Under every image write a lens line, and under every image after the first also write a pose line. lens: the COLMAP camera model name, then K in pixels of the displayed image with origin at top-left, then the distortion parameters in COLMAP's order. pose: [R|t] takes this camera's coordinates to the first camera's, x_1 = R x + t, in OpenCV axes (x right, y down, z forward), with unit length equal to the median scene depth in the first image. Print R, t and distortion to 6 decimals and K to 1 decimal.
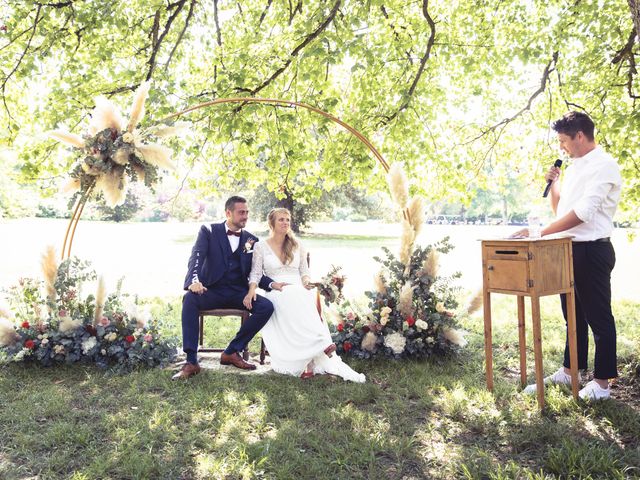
lens RADIAL K [[561.1, 0, 339.1], [0, 561.1, 242.3], [0, 0, 1]] dist [-0.012207, 0.003900]
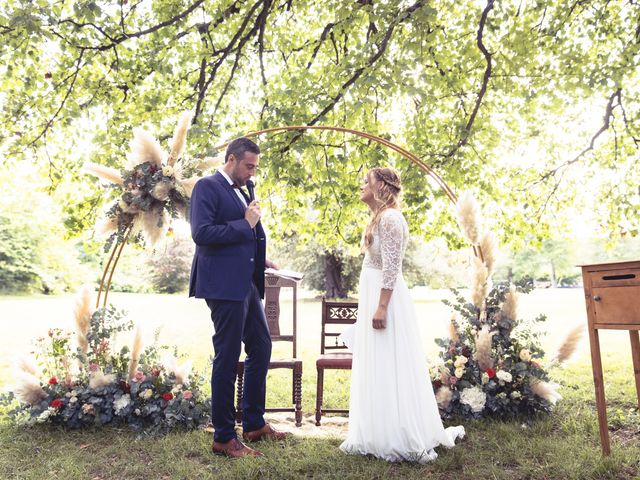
lens RADIAL K [[561.1, 0, 339.1], [0, 561.1, 242.3], [0, 0, 1]] dist [-0.012207, 0.003900]
pose [[0.996308, -0.032774, -0.079355, -0.027575], [0.023049, 0.992445, -0.120503, 0.041989], [0.082704, 0.118229, 0.989536, 0.120381]]
